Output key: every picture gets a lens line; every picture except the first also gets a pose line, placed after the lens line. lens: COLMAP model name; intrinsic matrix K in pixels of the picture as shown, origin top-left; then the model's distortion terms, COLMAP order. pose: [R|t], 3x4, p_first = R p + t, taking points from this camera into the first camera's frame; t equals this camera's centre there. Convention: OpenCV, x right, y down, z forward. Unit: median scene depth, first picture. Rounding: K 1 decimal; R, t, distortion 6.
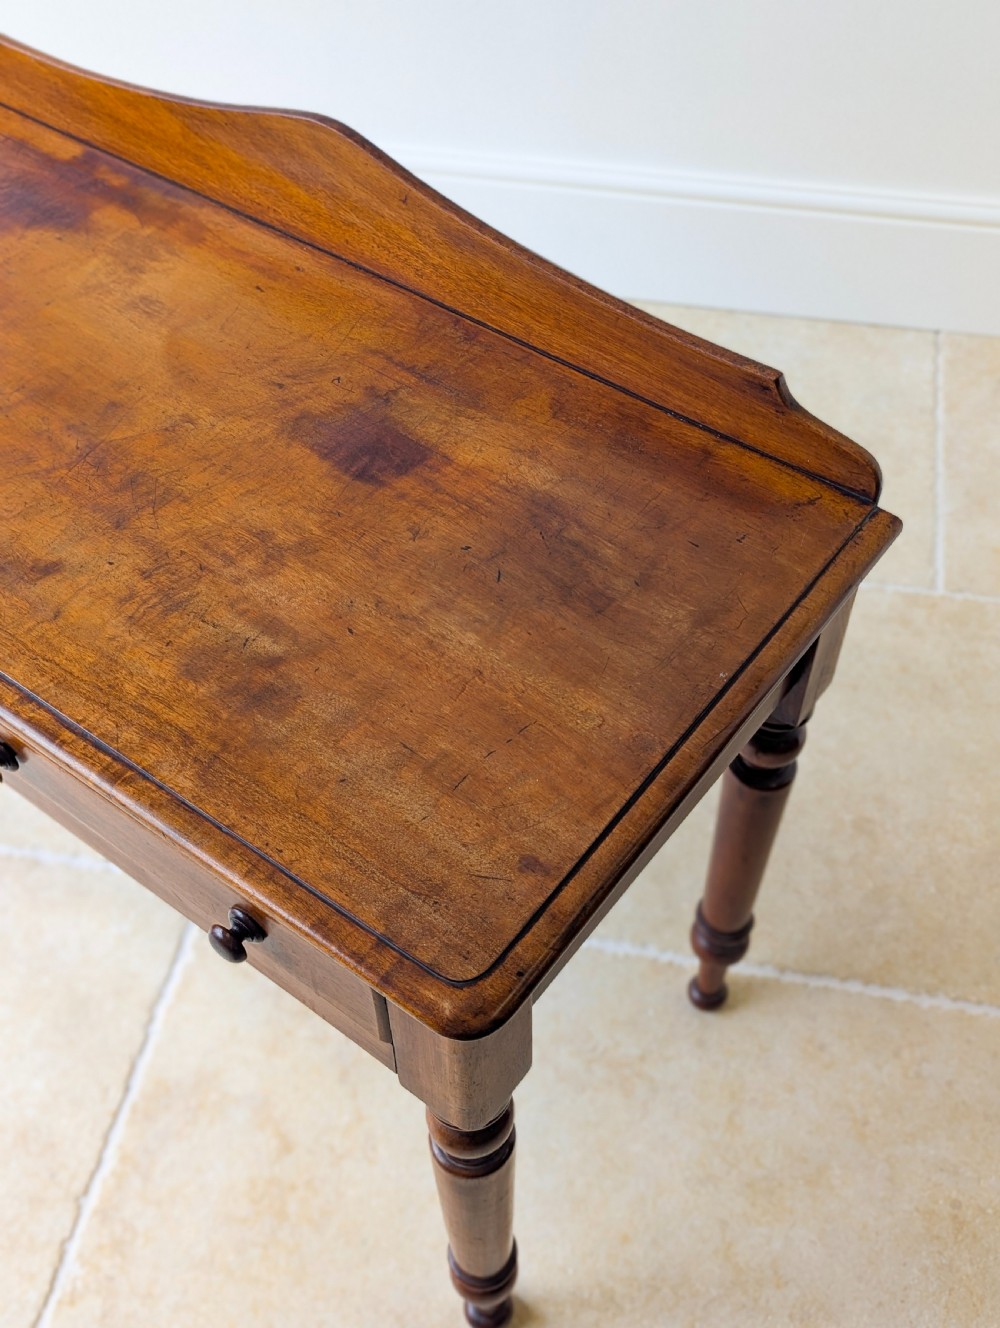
lens RADIAL K [[1415.2, 0, 507.8], [0, 1415.2, 644.8], [0, 0, 1]] dist [0.050351, 0.001566]
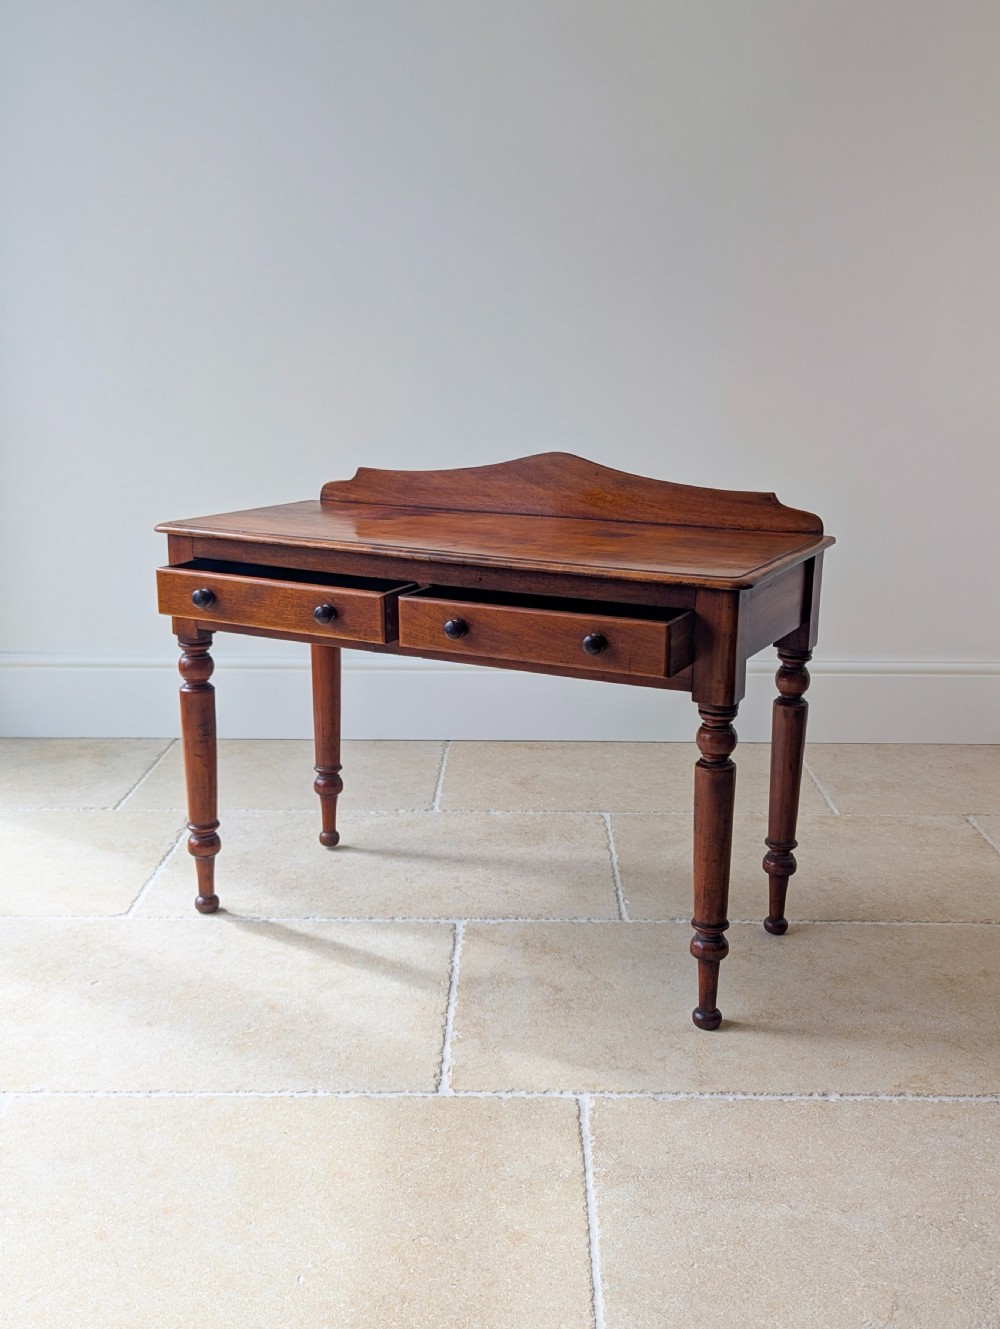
lens RADIAL K [[1405.3, 0, 528.5], [0, 1405.3, 675.0], [0, 0, 1]] dist [0.058804, -0.028057]
pose [[0.982196, -0.027676, 0.185808, -0.648853], [0.130526, 0.811883, -0.569042, 1.317386], [-0.135105, 0.583164, 0.801041, -0.685660]]
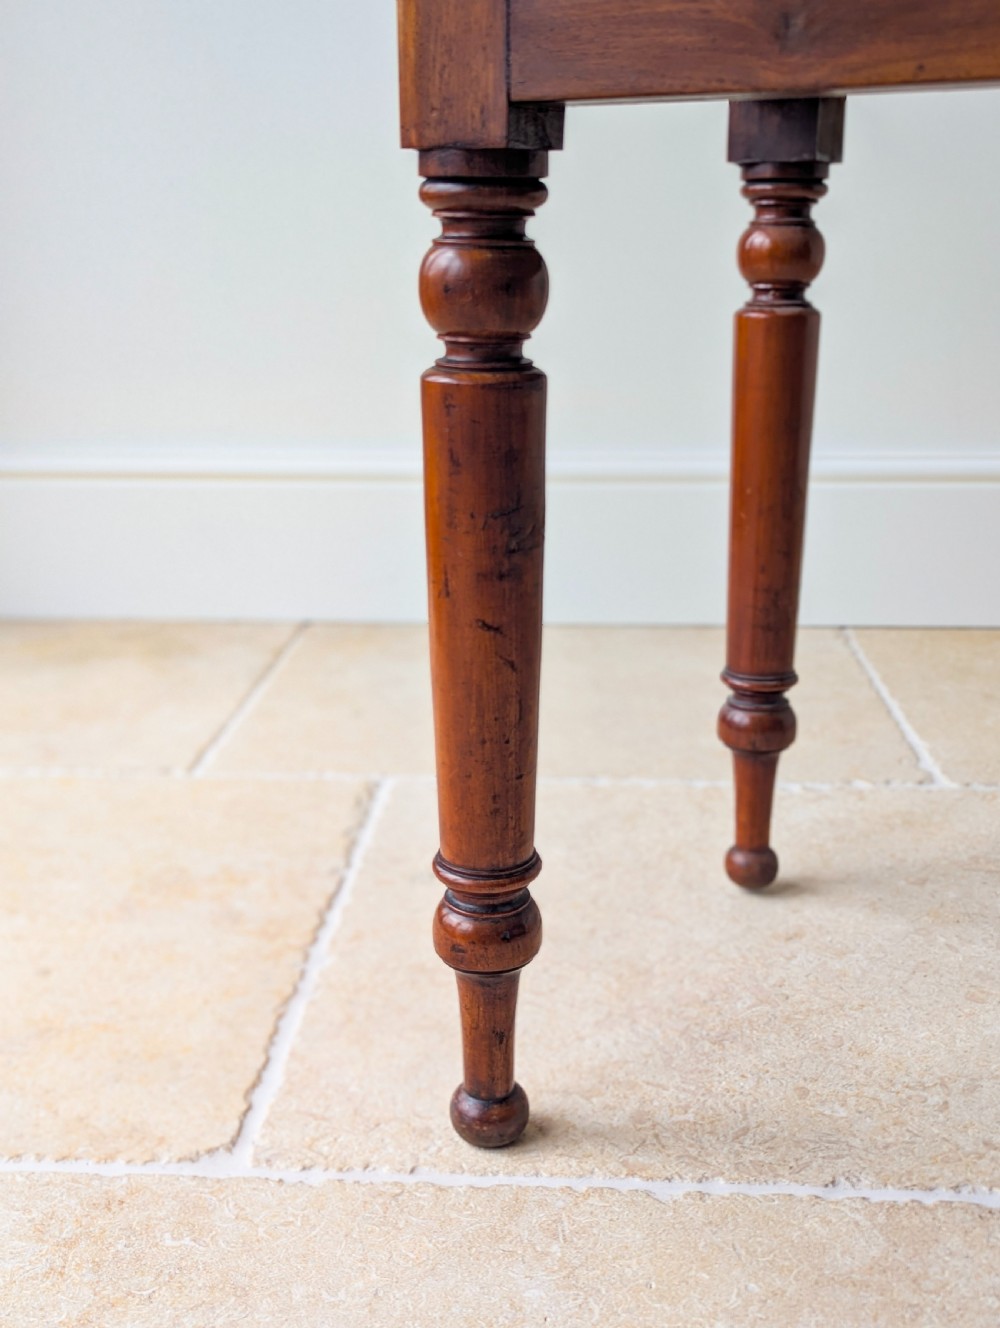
lens RADIAL K [[1440.0, 0, 518.7], [0, 1440.0, 675.9], [0, 0, 1]] dist [0.062842, -0.019827]
pose [[0.991527, -0.034975, 0.125108, -0.826987], [0.096253, 0.844561, -0.526737, 0.373432], [-0.087239, 0.534316, 0.840771, 0.823042]]
